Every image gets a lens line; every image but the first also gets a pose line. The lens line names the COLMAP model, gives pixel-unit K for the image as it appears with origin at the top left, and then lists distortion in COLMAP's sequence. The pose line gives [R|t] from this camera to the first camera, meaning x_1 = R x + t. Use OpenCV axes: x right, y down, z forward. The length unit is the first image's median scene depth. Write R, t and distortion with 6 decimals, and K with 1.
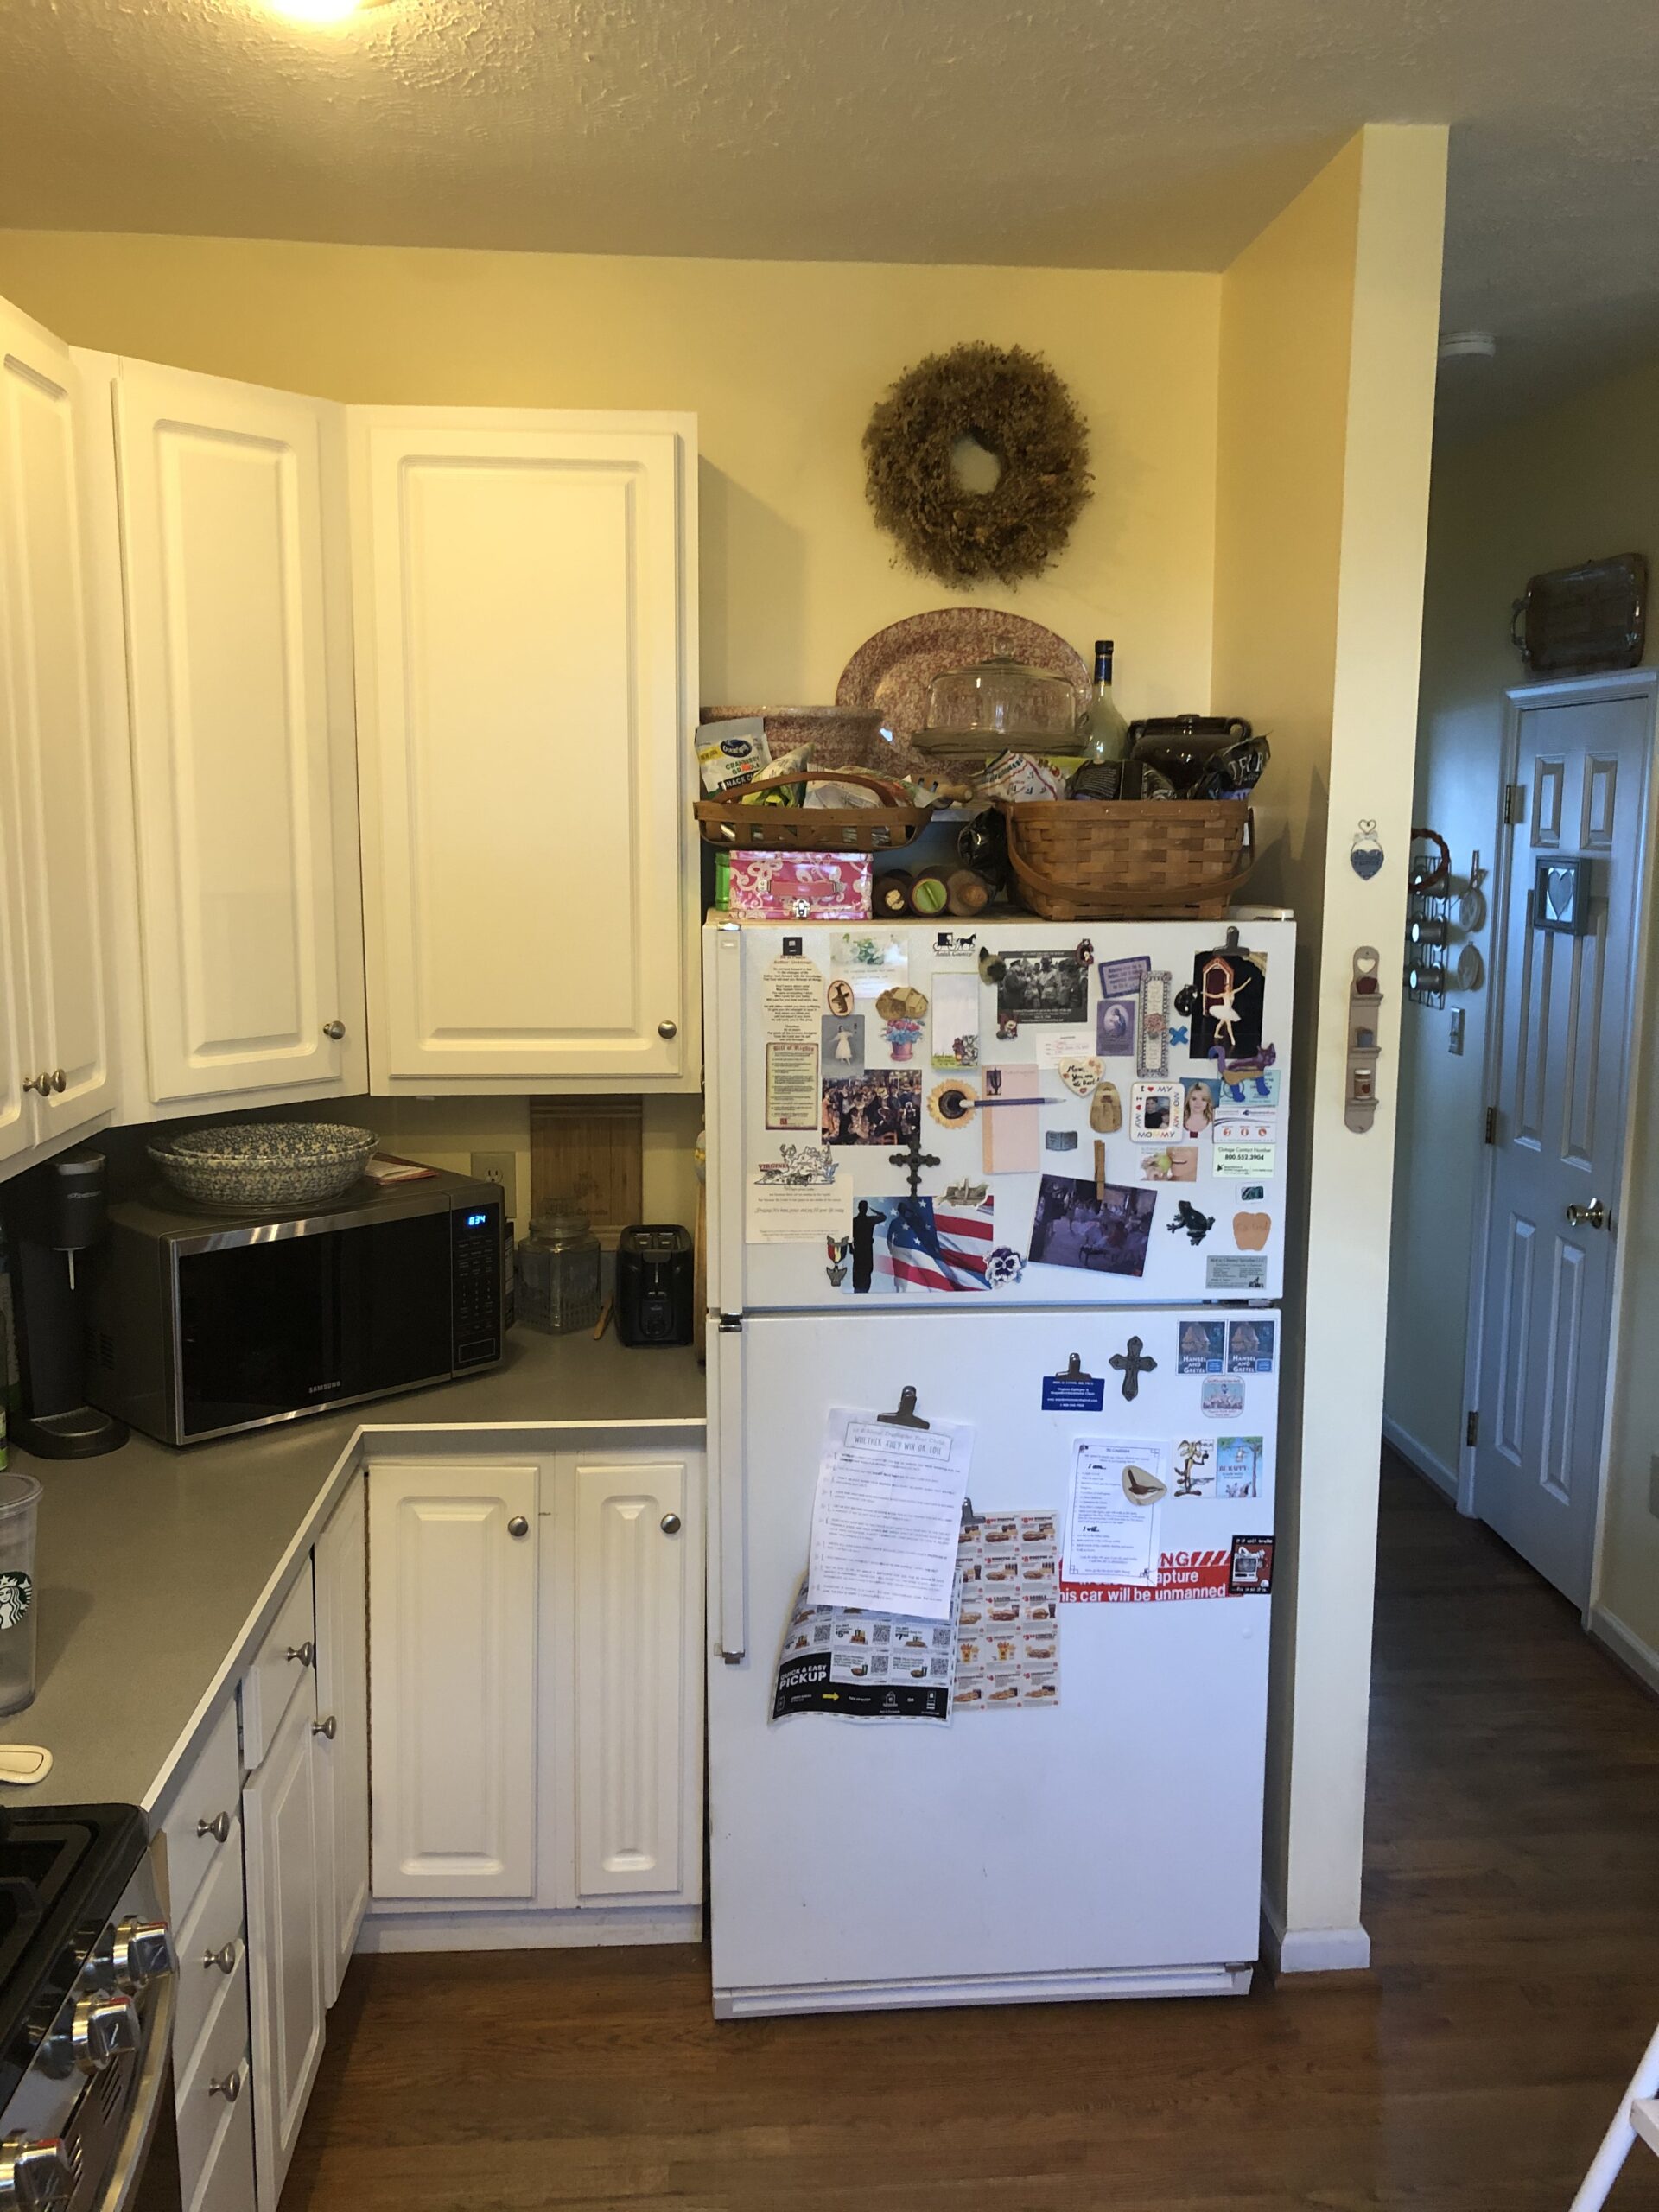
lens RADIAL K [[1821.5, 0, 838.3], [0, 1821.5, 1049.5], [0, 0, 1]] dist [0.009892, -0.027584]
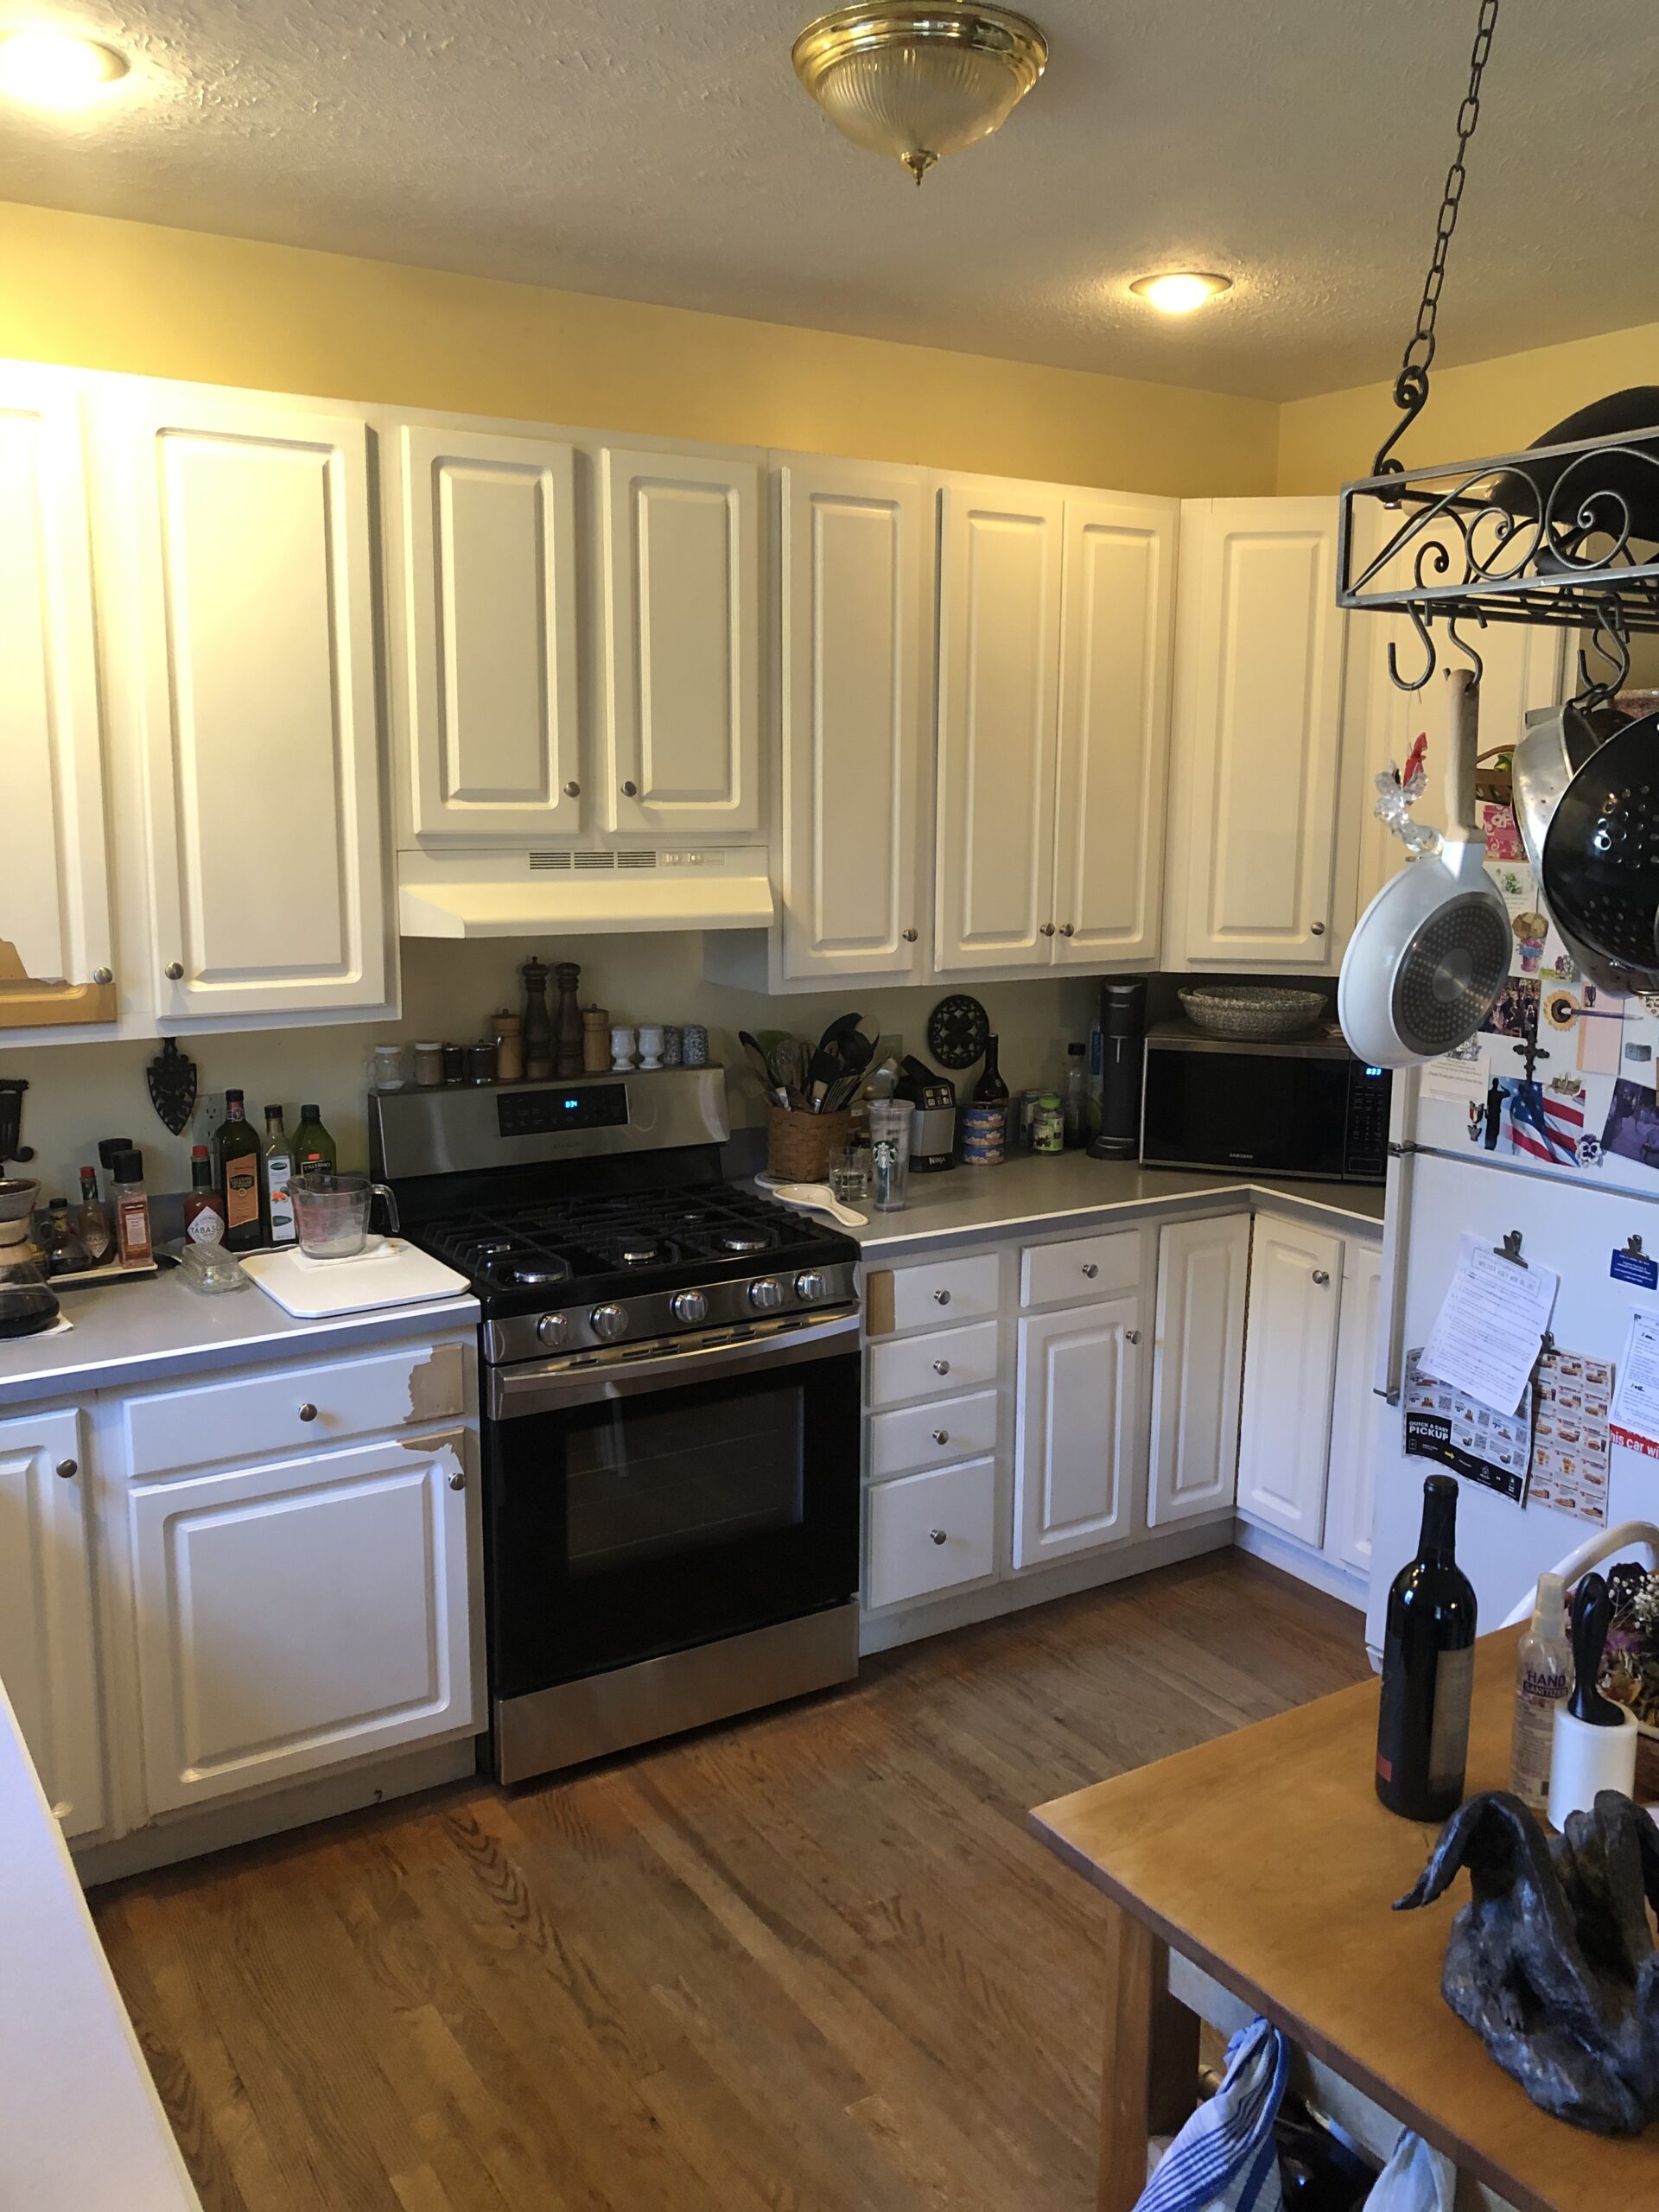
lens RADIAL K [[1821.5, 0, 827.3], [0, 1821.5, 1102.3], [0, 0, 1]] dist [0.009892, -0.027584]
pose [[0.468984, 0.153887, -0.869697, 0.908000], [-0.113610, 0.987034, 0.113385, 0.007362], [0.875869, 0.045631, 0.480386, -0.032814]]
